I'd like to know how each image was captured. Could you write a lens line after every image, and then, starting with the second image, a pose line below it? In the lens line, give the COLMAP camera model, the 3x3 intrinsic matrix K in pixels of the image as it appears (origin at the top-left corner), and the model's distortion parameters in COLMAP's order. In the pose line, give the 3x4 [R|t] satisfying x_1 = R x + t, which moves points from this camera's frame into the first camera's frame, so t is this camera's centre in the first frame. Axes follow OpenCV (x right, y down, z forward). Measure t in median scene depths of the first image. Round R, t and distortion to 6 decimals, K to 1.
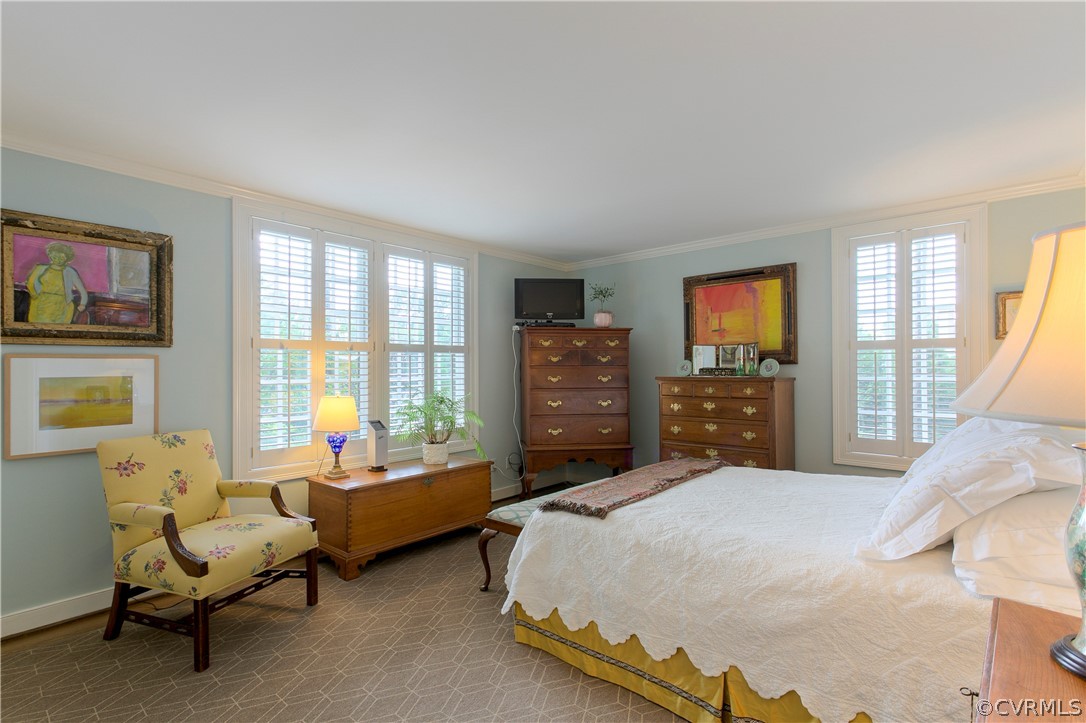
lens RADIAL K [[515.7, 0, 537.5], [0, 515.7, 367.6], [0, 0, 1]] dist [0.012884, 0.001530]
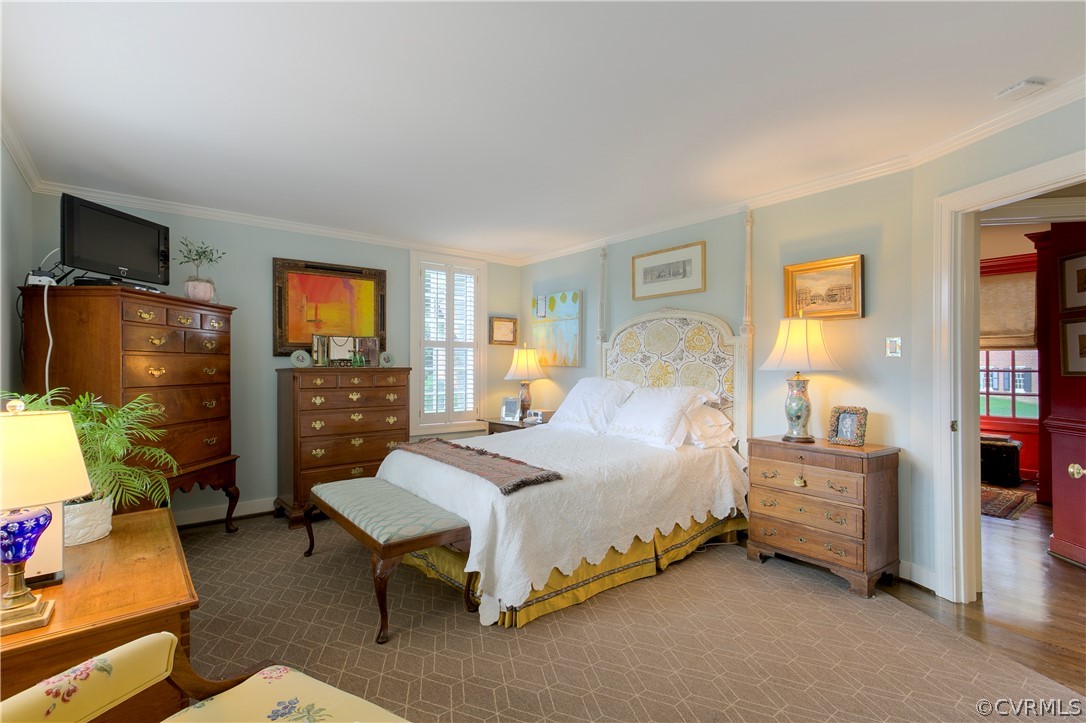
lens RADIAL K [[515.7, 0, 536.1], [0, 515.7, 360.9], [0, 0, 1]] dist [0.012884, 0.001530]
pose [[0.172470, 0.012396, 0.984937, -0.607904], [-0.004995, 0.999919, -0.011710, 0.014930], [-0.985002, -0.002900, 0.172517, 0.473267]]
